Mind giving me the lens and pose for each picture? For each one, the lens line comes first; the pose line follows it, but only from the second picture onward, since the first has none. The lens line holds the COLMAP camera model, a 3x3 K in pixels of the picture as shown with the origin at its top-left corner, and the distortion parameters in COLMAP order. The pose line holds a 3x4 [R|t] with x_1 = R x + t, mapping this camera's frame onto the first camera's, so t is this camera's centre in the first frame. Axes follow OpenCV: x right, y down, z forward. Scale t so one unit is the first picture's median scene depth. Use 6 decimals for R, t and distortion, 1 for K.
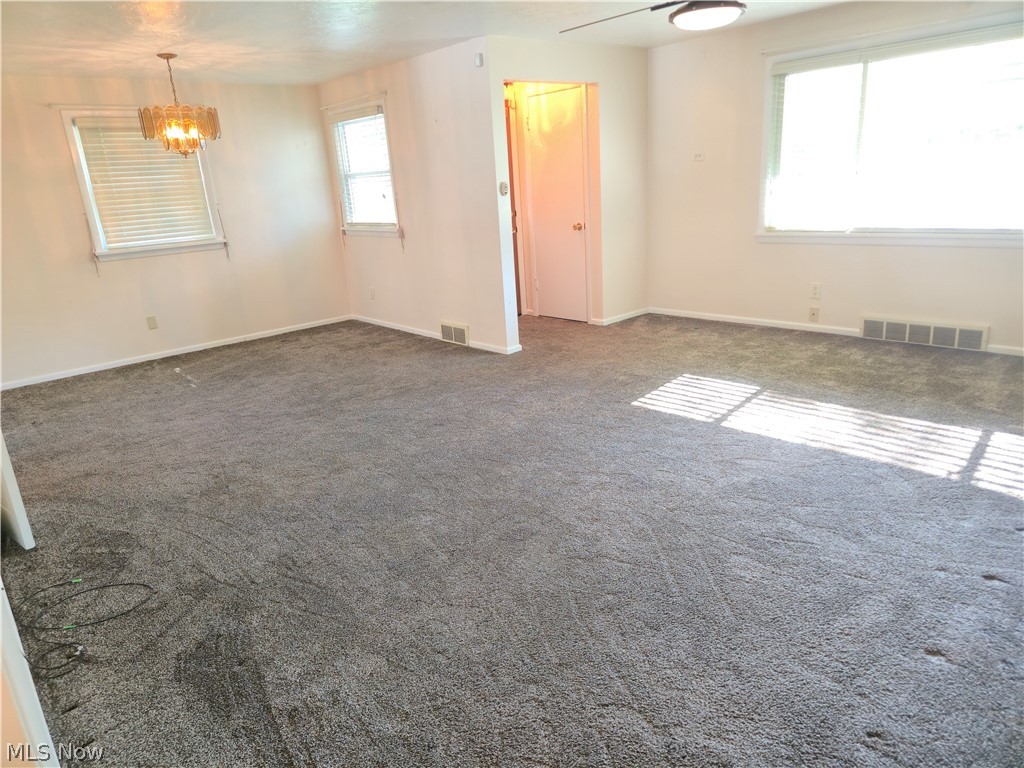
lens RADIAL K [[631.3, 0, 512.0], [0, 631.3, 384.0], [0, 0, 1]] dist [0.002182, 0.000769]
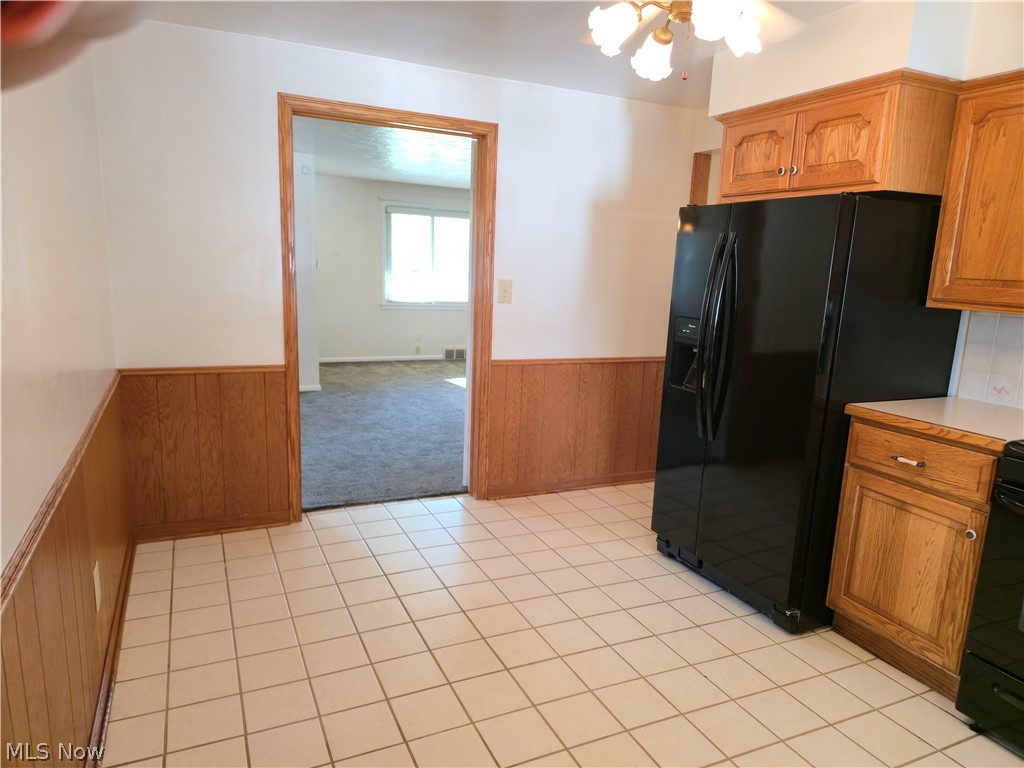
lens RADIAL K [[631.3, 0, 512.0], [0, 631.3, 384.0], [0, 0, 1]] dist [0.002182, 0.000769]
pose [[0.324141, -0.098401, 0.940877, -1.114117], [0.229716, 0.972995, 0.022621, -0.001221], [-0.917694, 0.208803, 0.337992, 0.217642]]
